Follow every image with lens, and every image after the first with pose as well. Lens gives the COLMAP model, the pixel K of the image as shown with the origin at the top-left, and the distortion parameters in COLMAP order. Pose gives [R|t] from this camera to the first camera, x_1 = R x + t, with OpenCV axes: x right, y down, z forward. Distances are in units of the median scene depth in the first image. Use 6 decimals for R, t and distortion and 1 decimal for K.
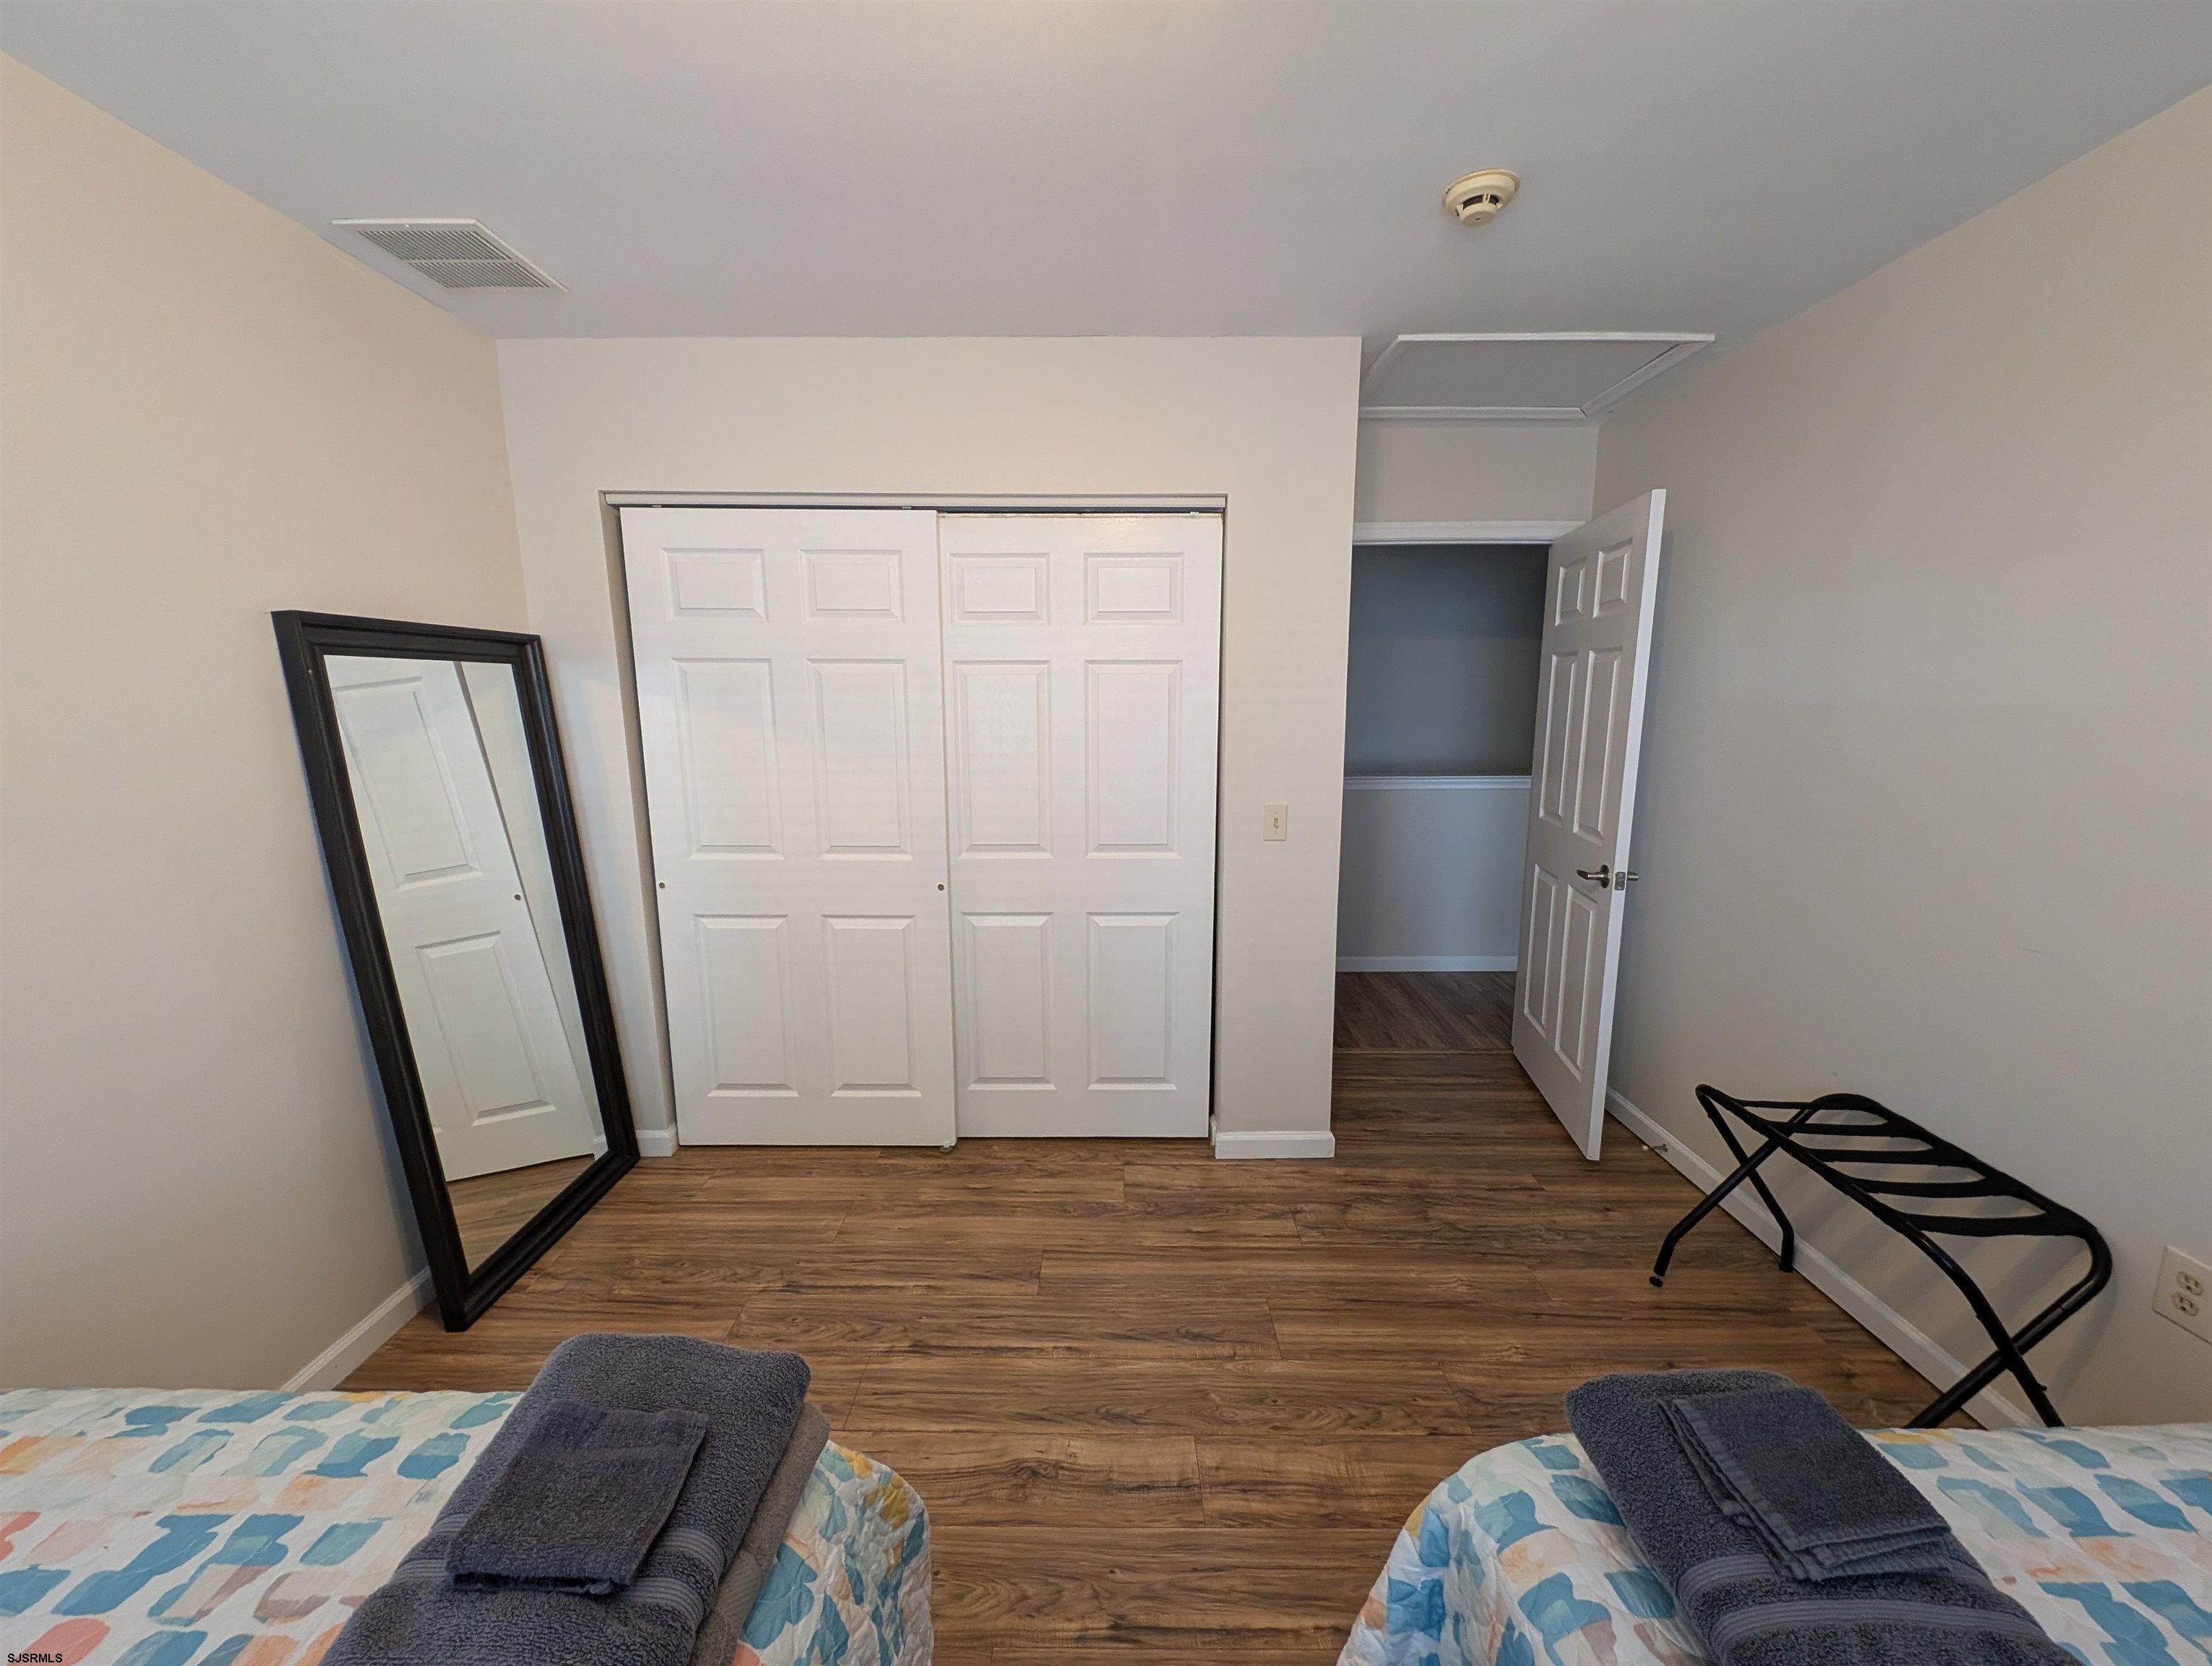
lens RADIAL K [[828.0, 0, 1108.9], [0, 828.0, 830.9], [0, 0, 1]] dist [0.000851, -0.001172]
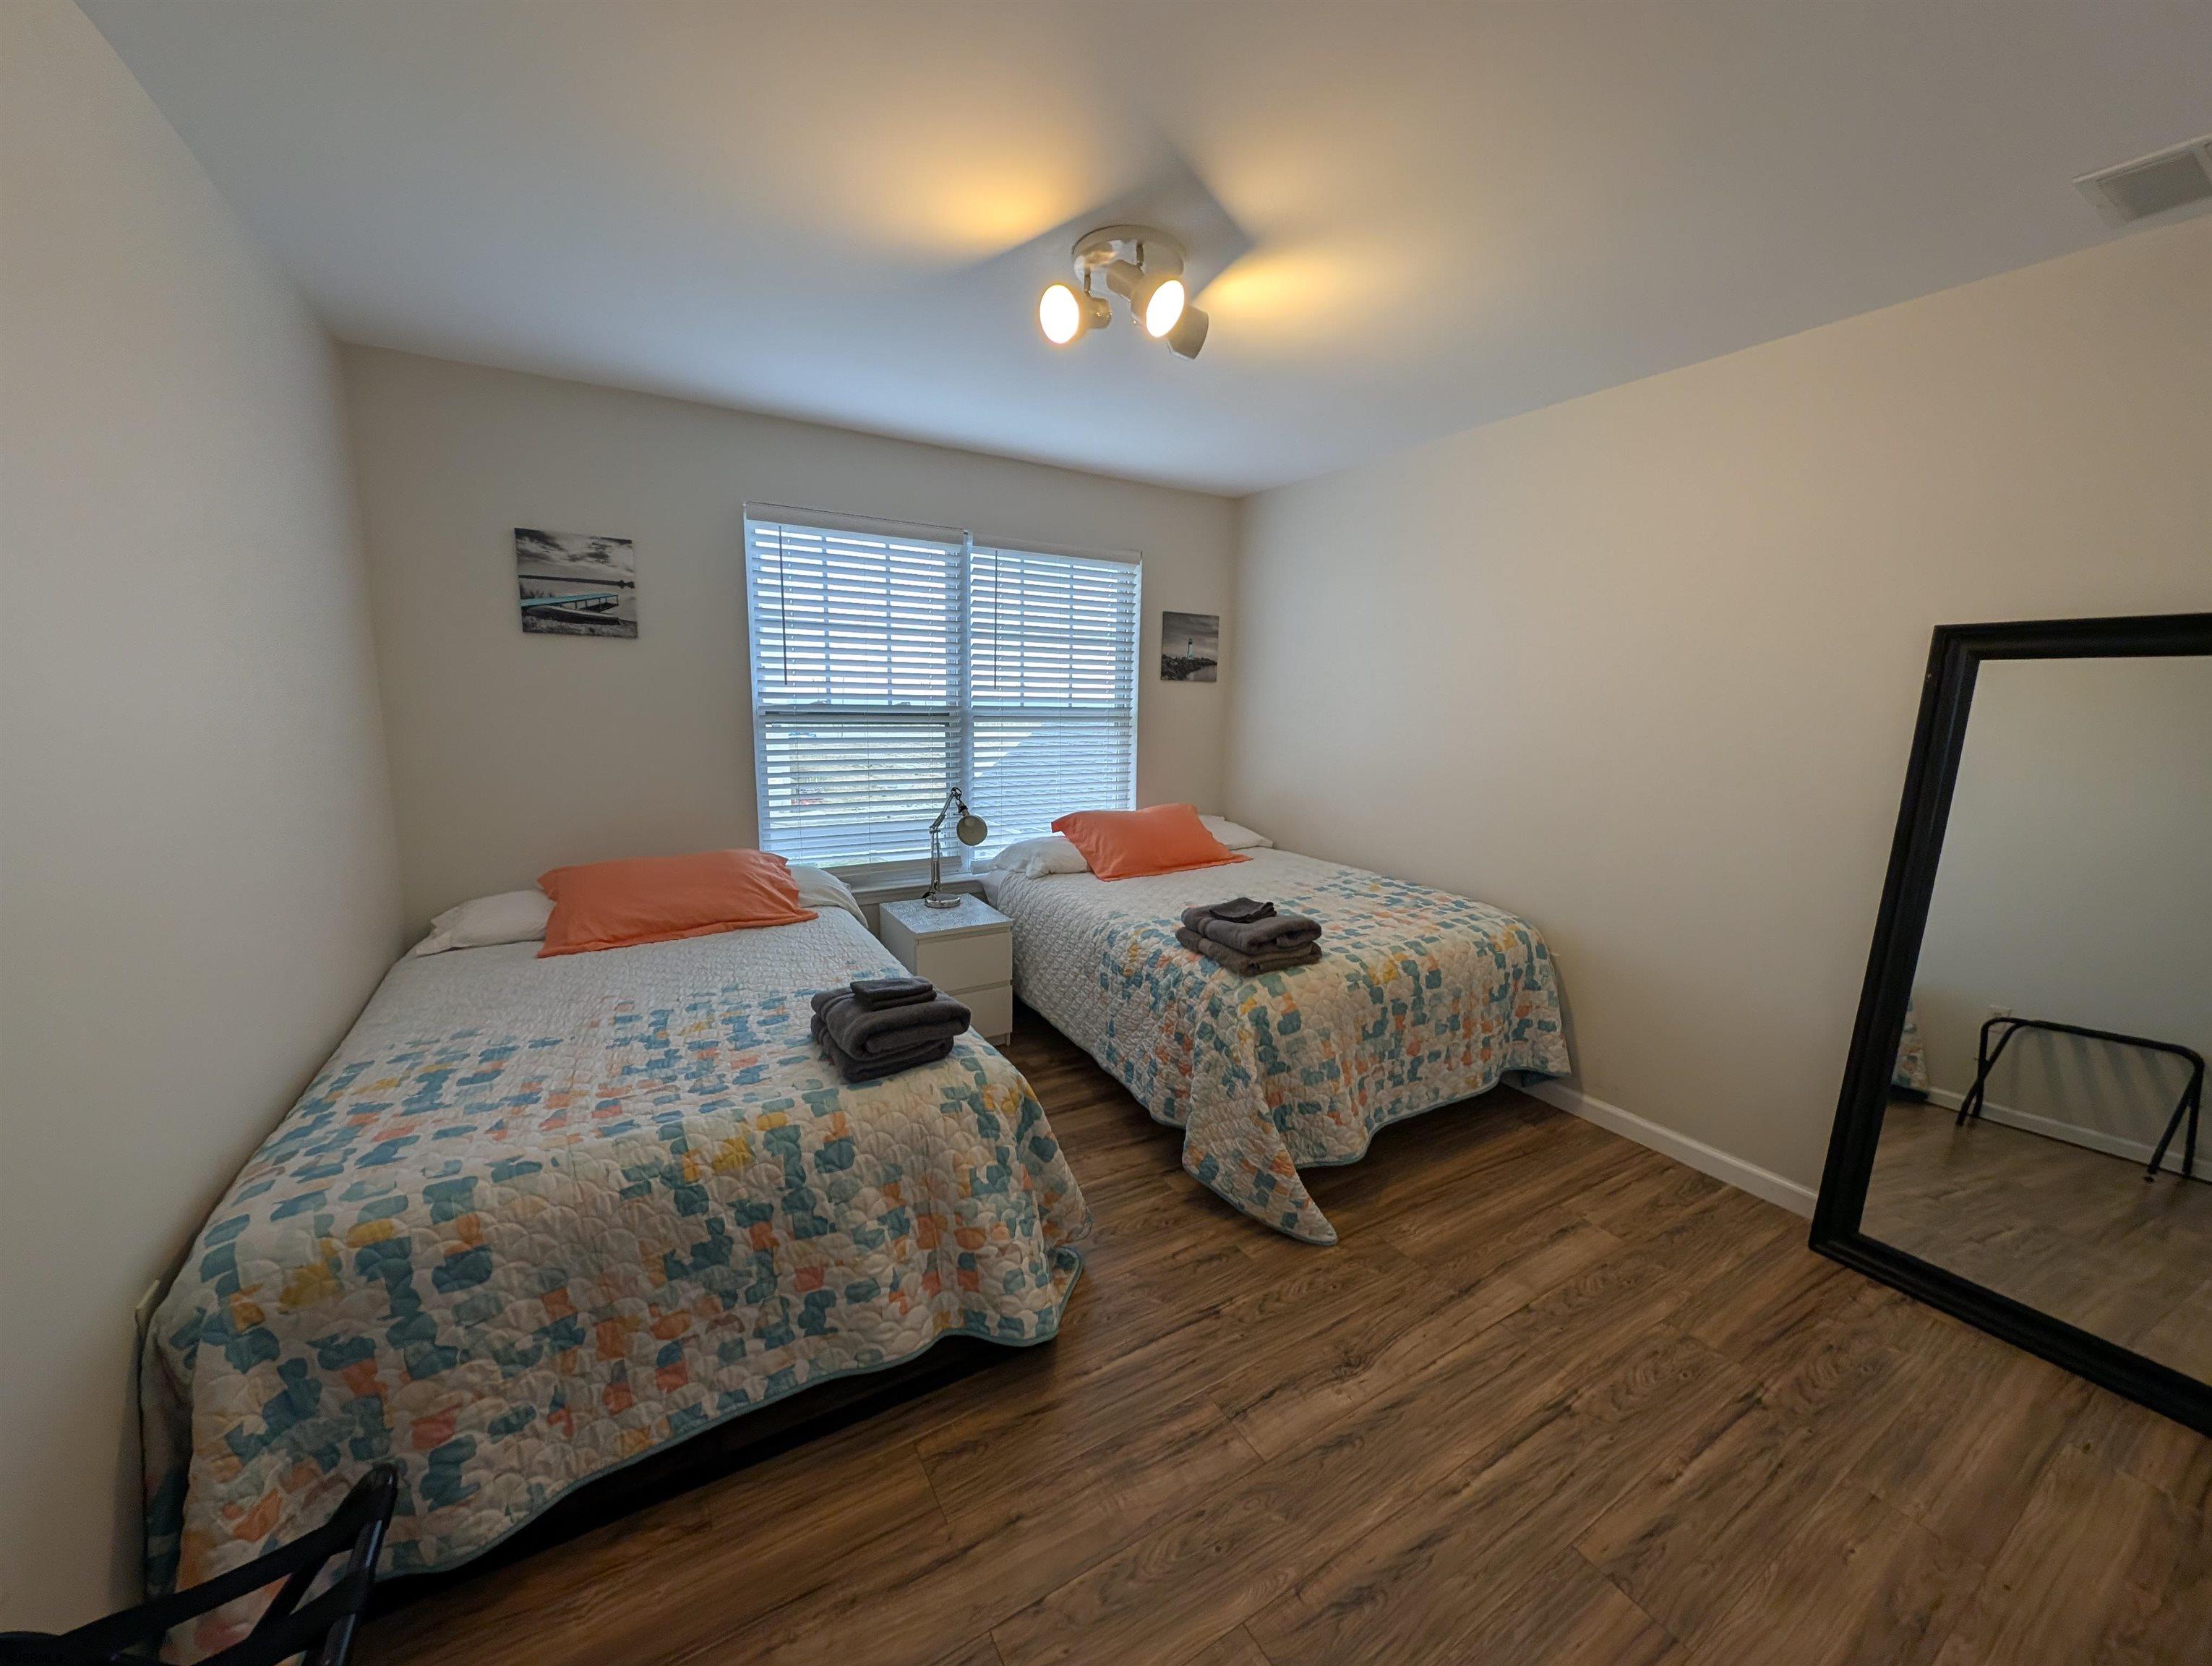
lens RADIAL K [[828.0, 0, 1115.3], [0, 828.0, 843.9], [0, 0, 1]] dist [0.000851, -0.001172]
pose [[-0.854703, 0.074158, -0.513793, 0.694931], [-0.101859, 0.946546, 0.306063, -0.212662], [0.509026, 0.313928, -0.801462, 1.476078]]
